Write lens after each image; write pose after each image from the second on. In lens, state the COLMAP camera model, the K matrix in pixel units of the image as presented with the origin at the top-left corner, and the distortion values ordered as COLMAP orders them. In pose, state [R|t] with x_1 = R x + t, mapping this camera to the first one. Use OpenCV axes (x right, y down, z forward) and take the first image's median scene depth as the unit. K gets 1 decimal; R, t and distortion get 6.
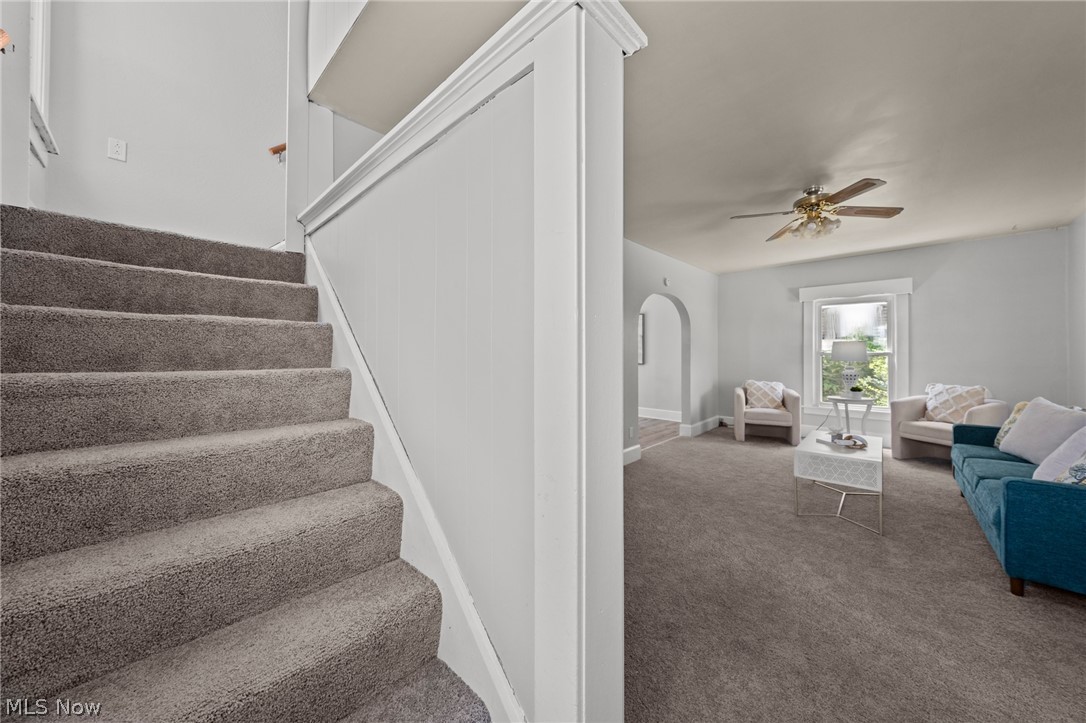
lens RADIAL K [[378.5, 0, 538.7], [0, 378.5, 354.1], [0, 0, 1]] dist [0.000042, 0.000022]
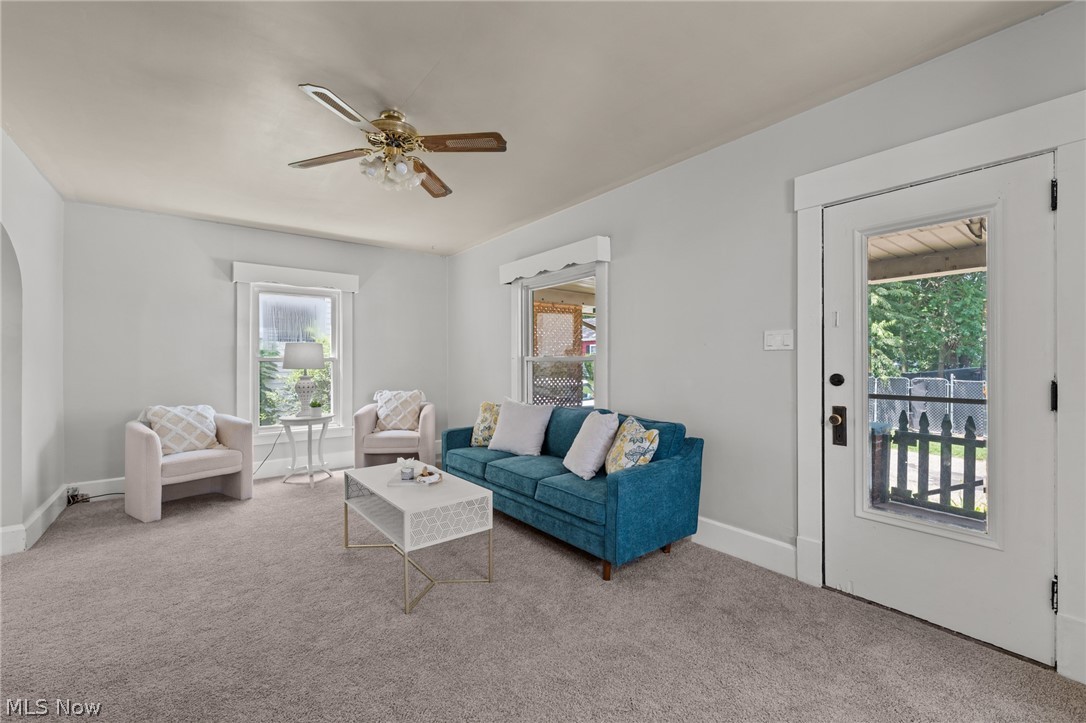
lens RADIAL K [[454.7, 0, 543.0], [0, 454.7, 361.5], [0, 0, 1]] dist [0.000177, 0.000021]
pose [[0.153055, -0.002829, 0.988214, -0.023710], [0.000619, 0.999996, 0.002767, 0.001505], [-0.988218, 0.000188, 0.153056, 0.405419]]
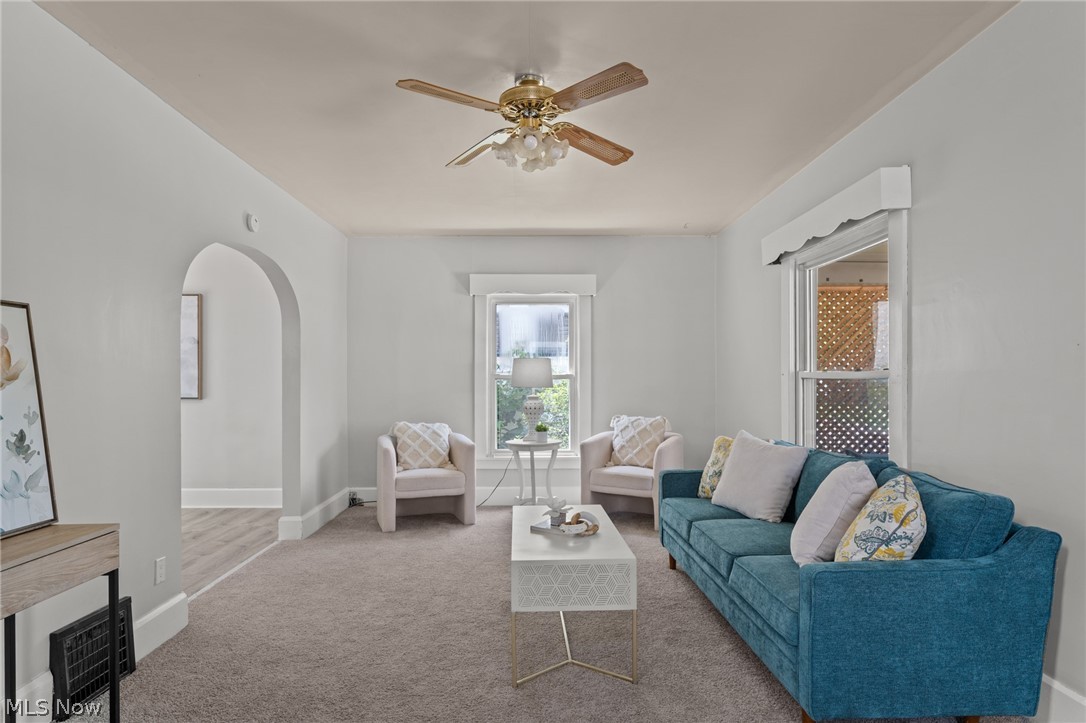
lens RADIAL K [[599.5, 0, 535.4], [0, 599.5, 379.3], [0, 0, 1]] dist [0.000863, 0.000792]
pose [[0.717342, -0.003564, 0.696712, 0.078994], [0.002333, 0.999994, 0.002712, 0.001594], [-0.696717, -0.000320, 0.717346, 0.240108]]
